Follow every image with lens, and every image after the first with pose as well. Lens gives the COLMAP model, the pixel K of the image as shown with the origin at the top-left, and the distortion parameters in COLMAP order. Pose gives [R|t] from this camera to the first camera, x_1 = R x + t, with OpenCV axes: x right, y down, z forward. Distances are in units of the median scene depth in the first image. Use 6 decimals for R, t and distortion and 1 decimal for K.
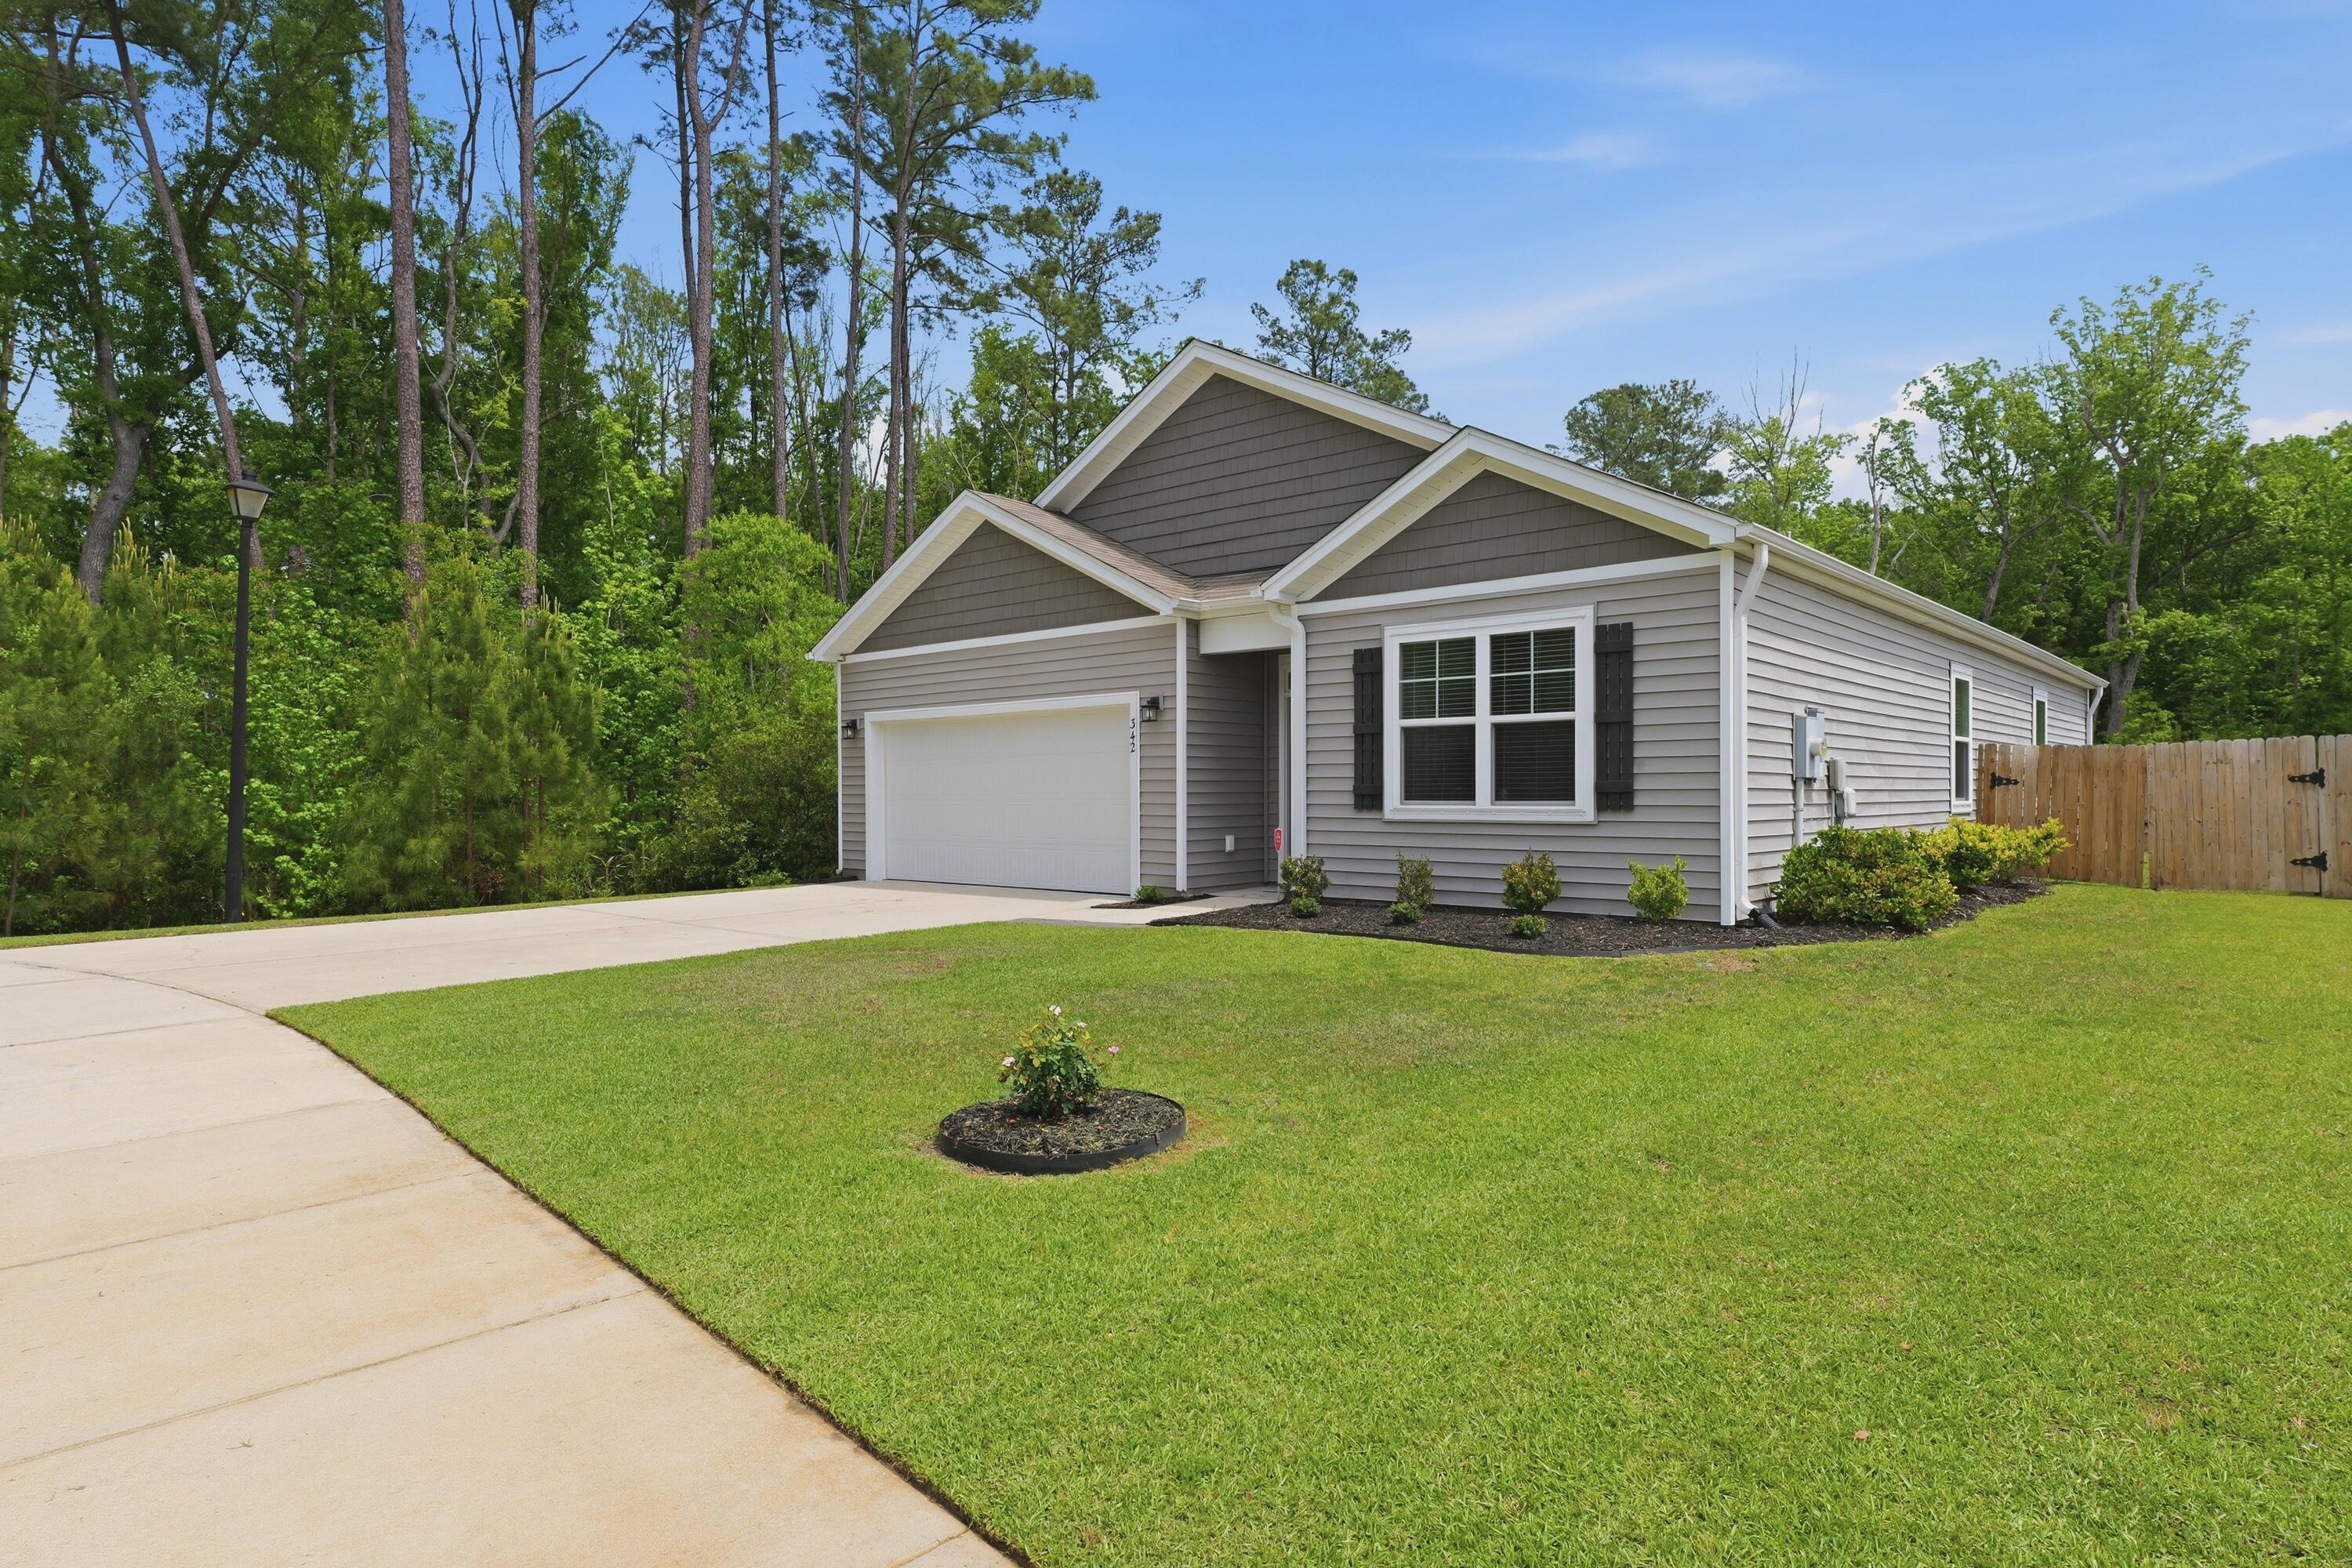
lens RADIAL K [[1292.4, 0, 1177.7], [0, 1292.4, 790.5], [0, 0, 1]] dist [0.000024, -0.000001]
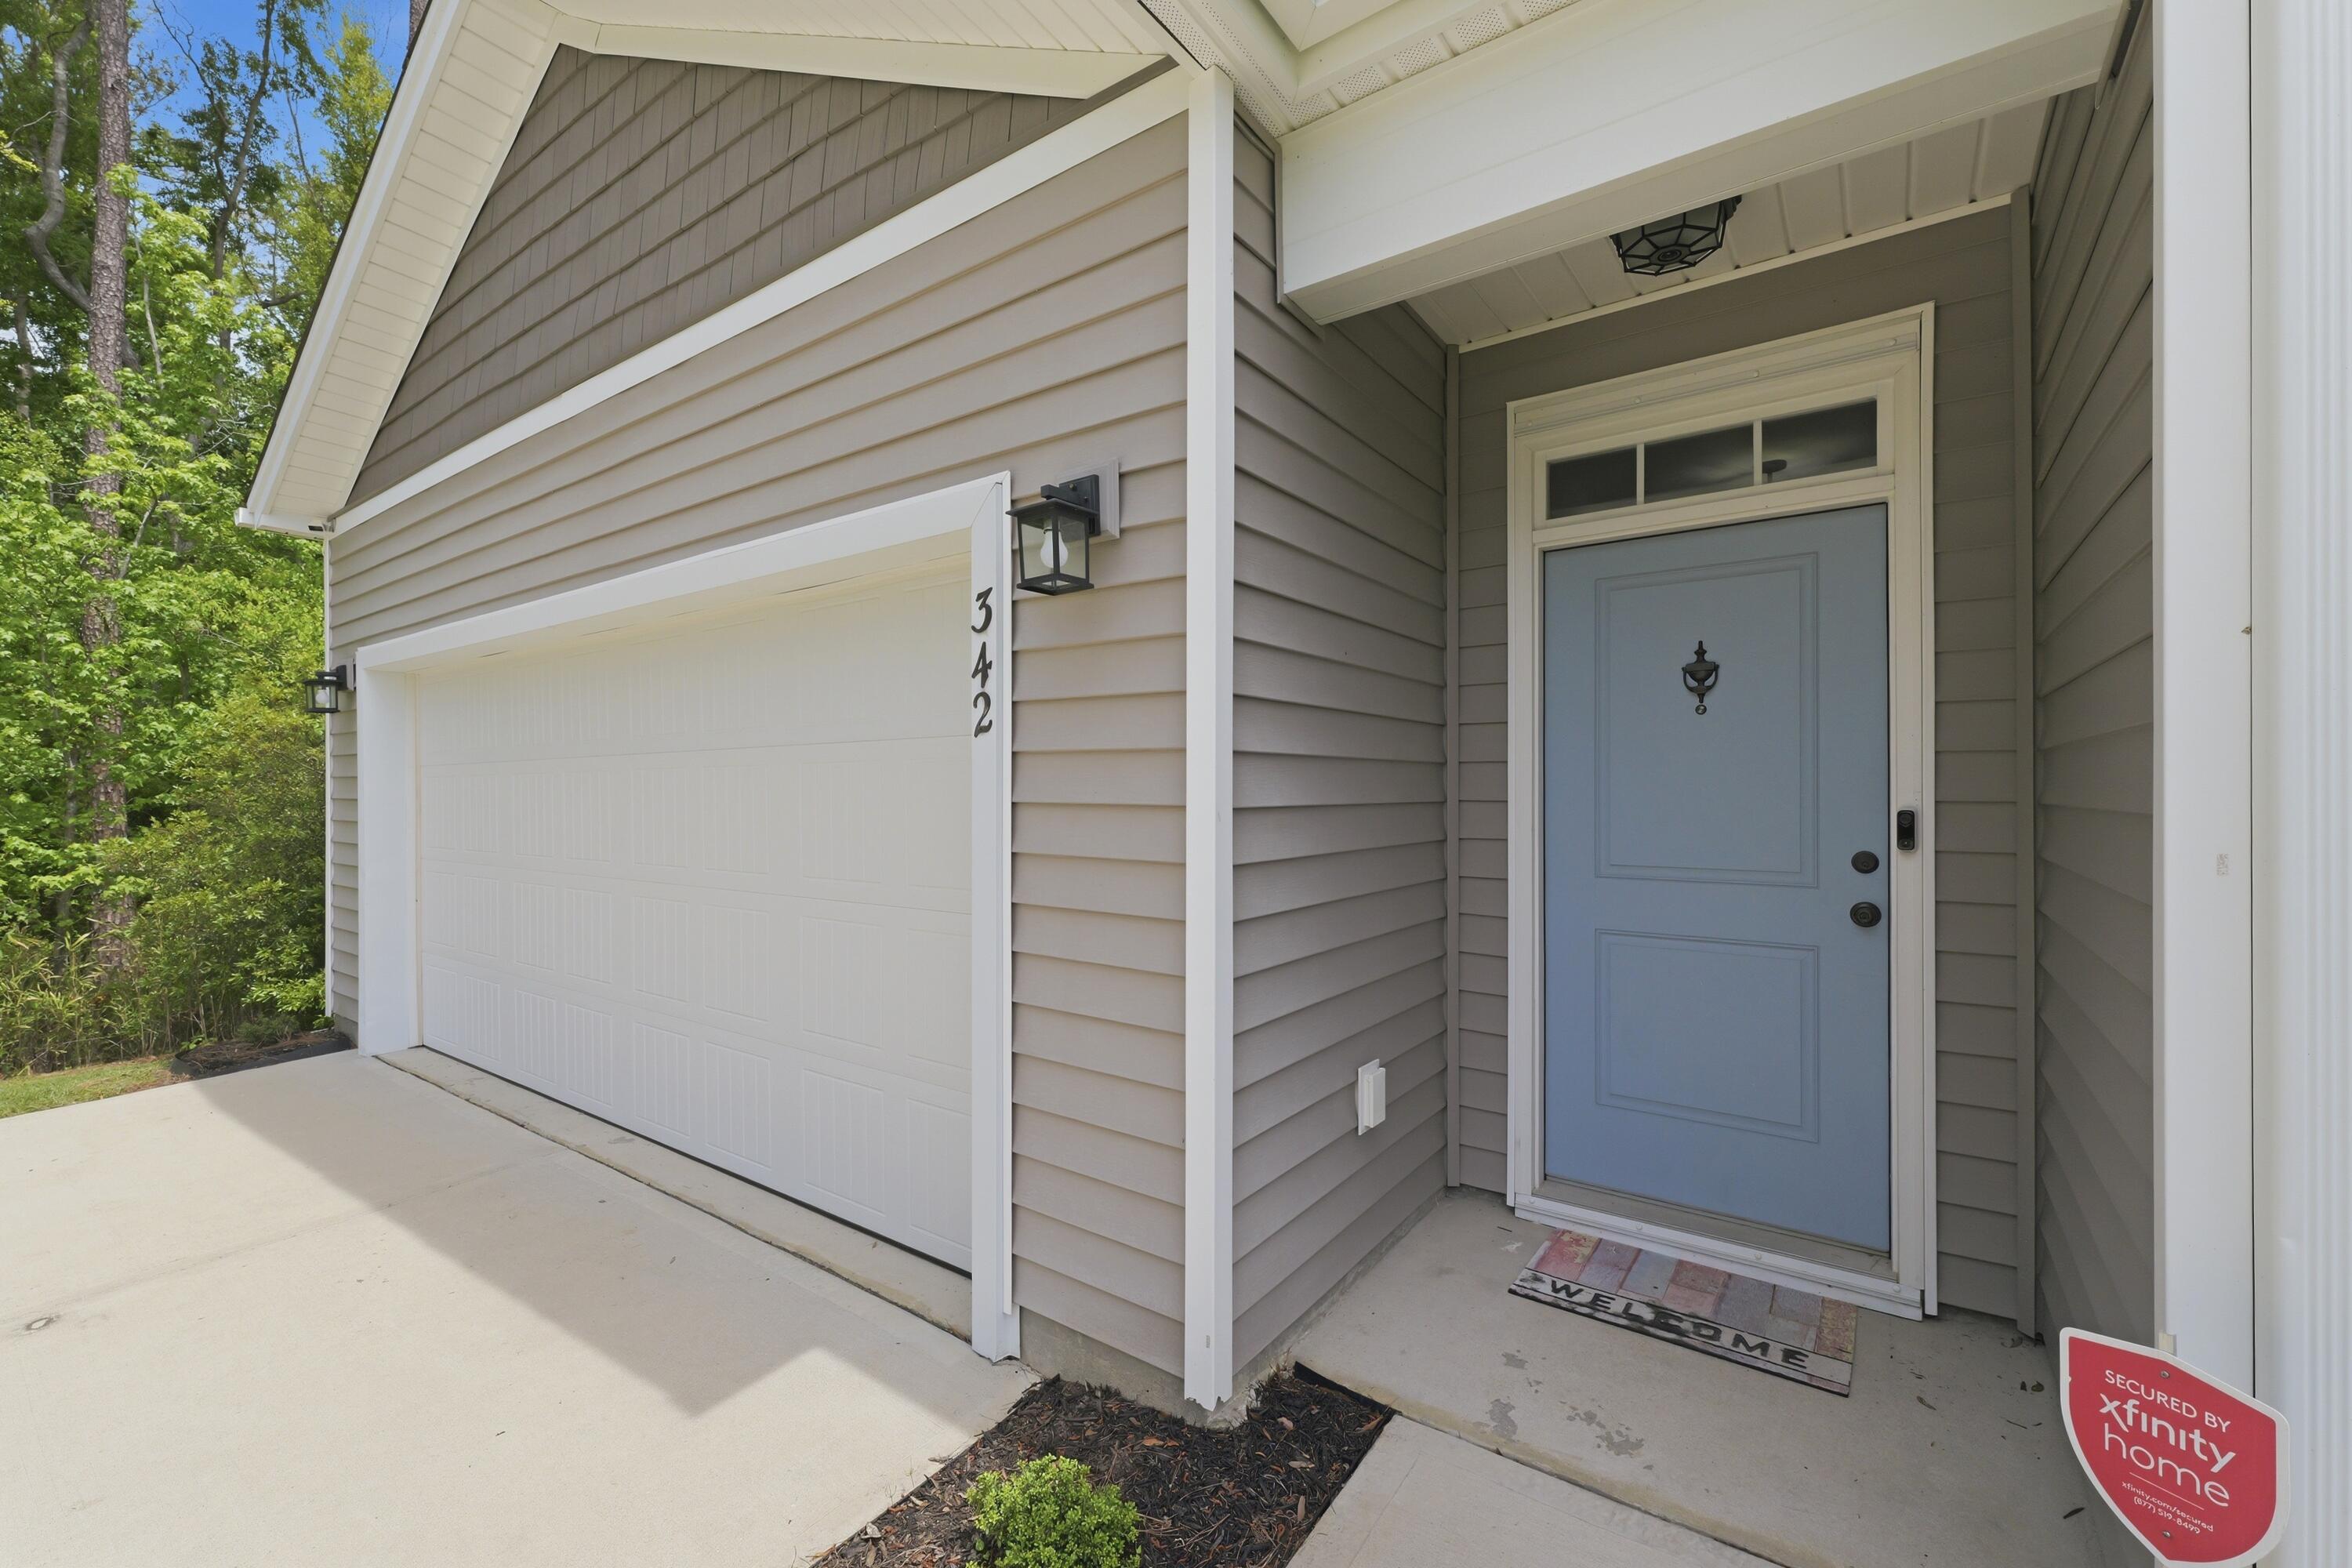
lens RADIAL K [[982.7, 0, 1173.1], [0, 982.7, 782.5], [0, 0, 1]] dist [-0.000234, -0.000005]
pose [[0.993492, 0.002220, 0.113882, -0.020306], [-0.002131, 0.999997, -0.000901, -0.020660], [-0.113884, 0.000653, 0.993494, 0.818014]]
